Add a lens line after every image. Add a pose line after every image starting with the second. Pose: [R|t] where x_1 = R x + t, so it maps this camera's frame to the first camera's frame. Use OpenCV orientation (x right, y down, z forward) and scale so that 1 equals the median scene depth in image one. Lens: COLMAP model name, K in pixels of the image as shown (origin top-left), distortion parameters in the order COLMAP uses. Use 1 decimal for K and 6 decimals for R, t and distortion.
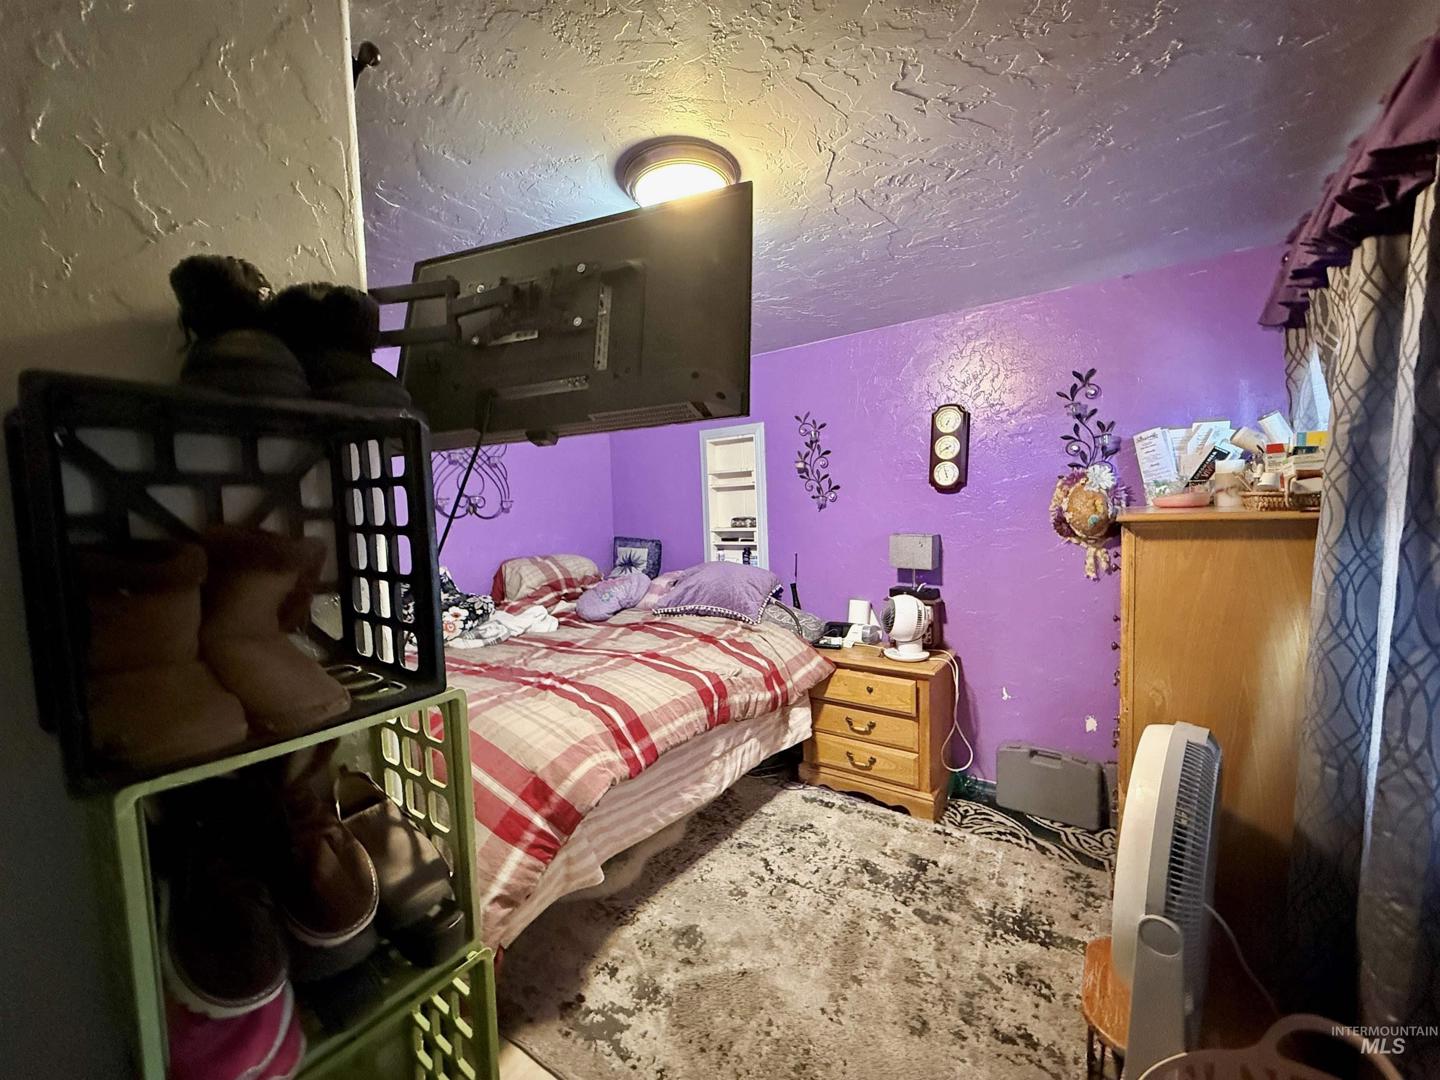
lens RADIAL K [[571.1, 0, 716.0], [0, 571.1, 539.3], [0, 0, 1]] dist [0.000955, -0.000406]
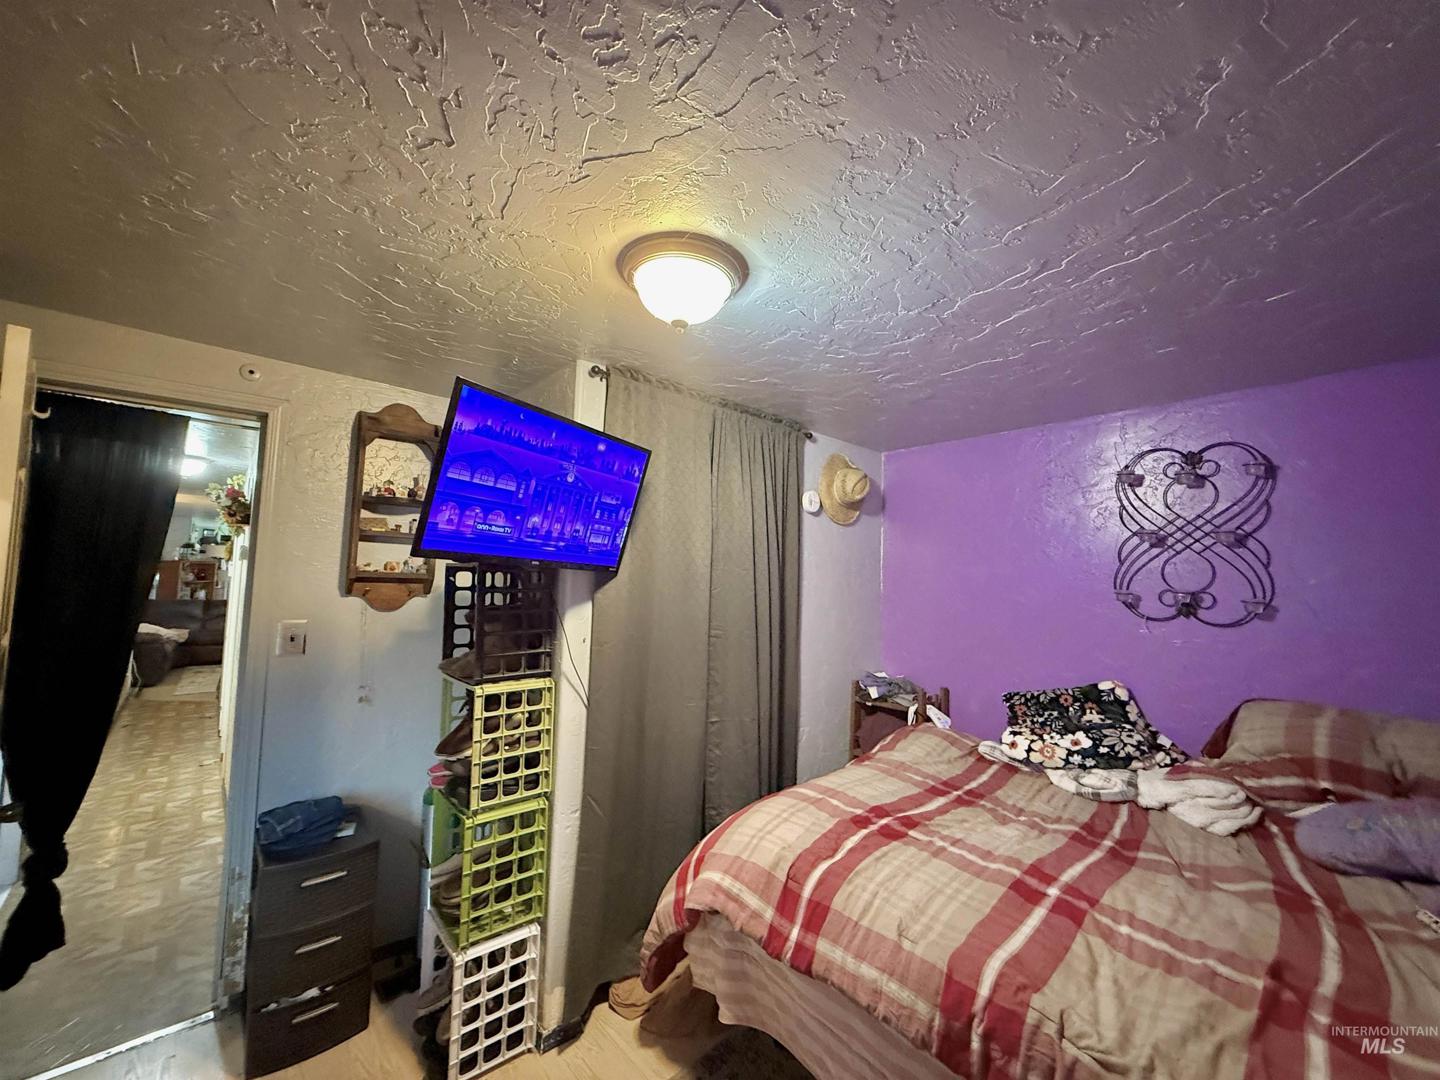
lens RADIAL K [[571.1, 0, 715.7], [0, 571.1, 540.2], [0, 0, 1]] dist [0.000955, -0.000406]
pose [[-0.217081, -0.036605, -0.975467, 0.522506], [-0.074556, 0.996999, -0.020822, -0.111041], [0.973302, 0.068207, -0.219159, 0.815057]]
